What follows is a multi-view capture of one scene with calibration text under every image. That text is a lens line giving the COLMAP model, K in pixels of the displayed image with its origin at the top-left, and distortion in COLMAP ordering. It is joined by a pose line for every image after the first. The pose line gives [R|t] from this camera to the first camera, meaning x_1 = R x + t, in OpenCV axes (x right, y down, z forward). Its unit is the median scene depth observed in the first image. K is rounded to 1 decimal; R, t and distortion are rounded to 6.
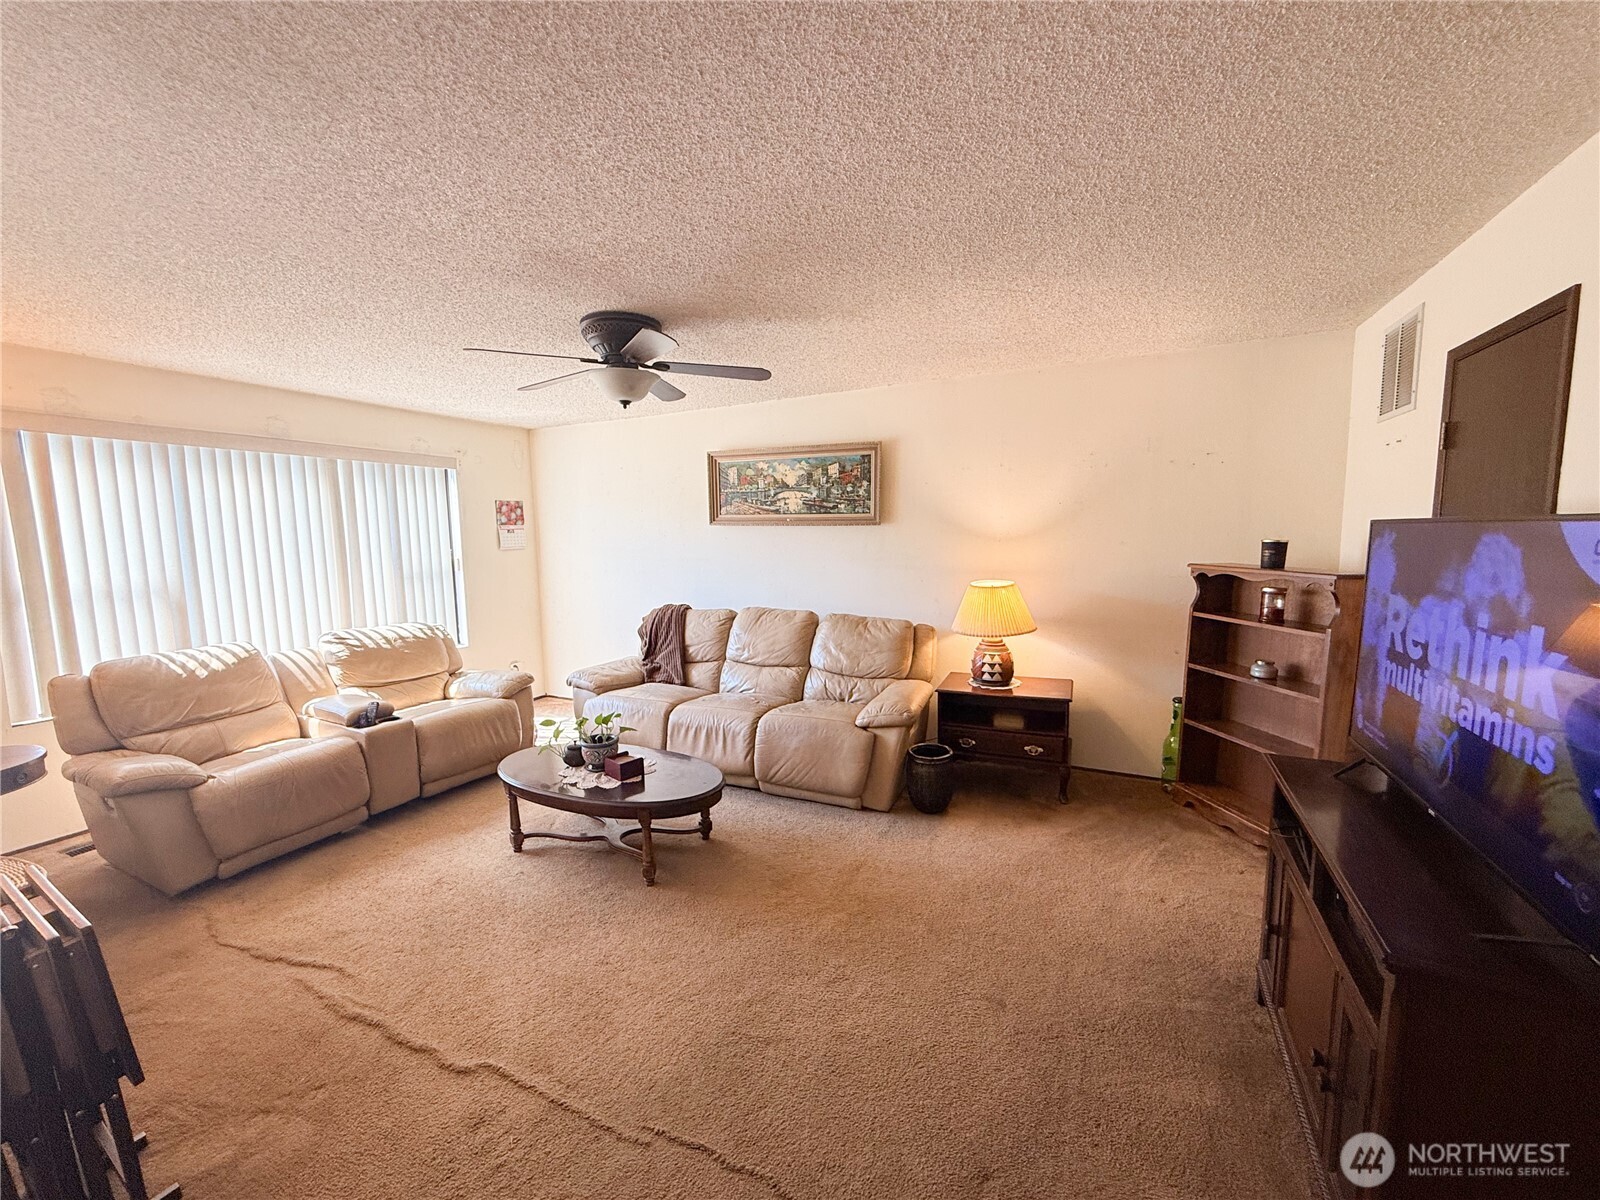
lens RADIAL K [[644.3, 0, 809.7], [0, 644.3, 599.1], [0, 0, 1]] dist [0.000918, 0.000156]
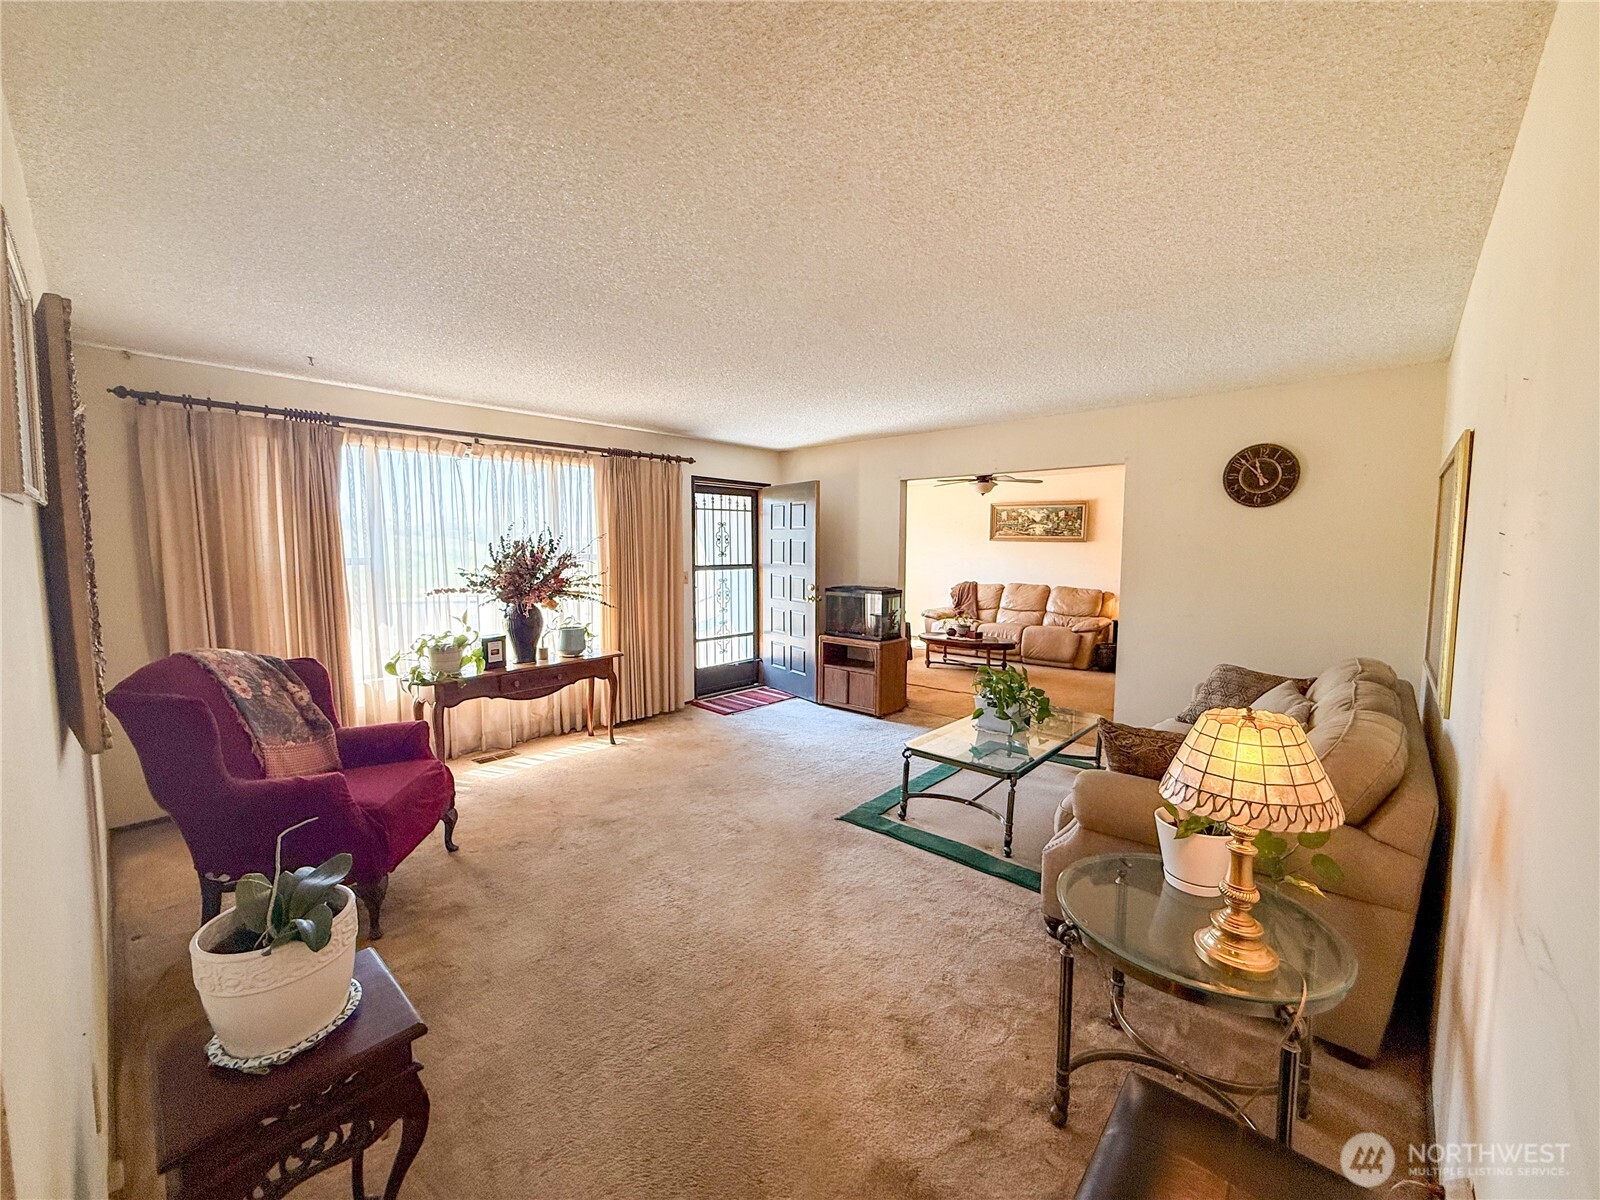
lens RADIAL K [[644.3, 0, 799.3], [0, 644.3, 601.3], [0, 0, 1]] dist [0.000918, 0.000156]
pose [[0.956651, 0.041946, -0.288200, -0.150485], [-0.049073, 0.998641, -0.017547, 0.138876], [0.287072, 0.030929, 0.957409, -1.098752]]
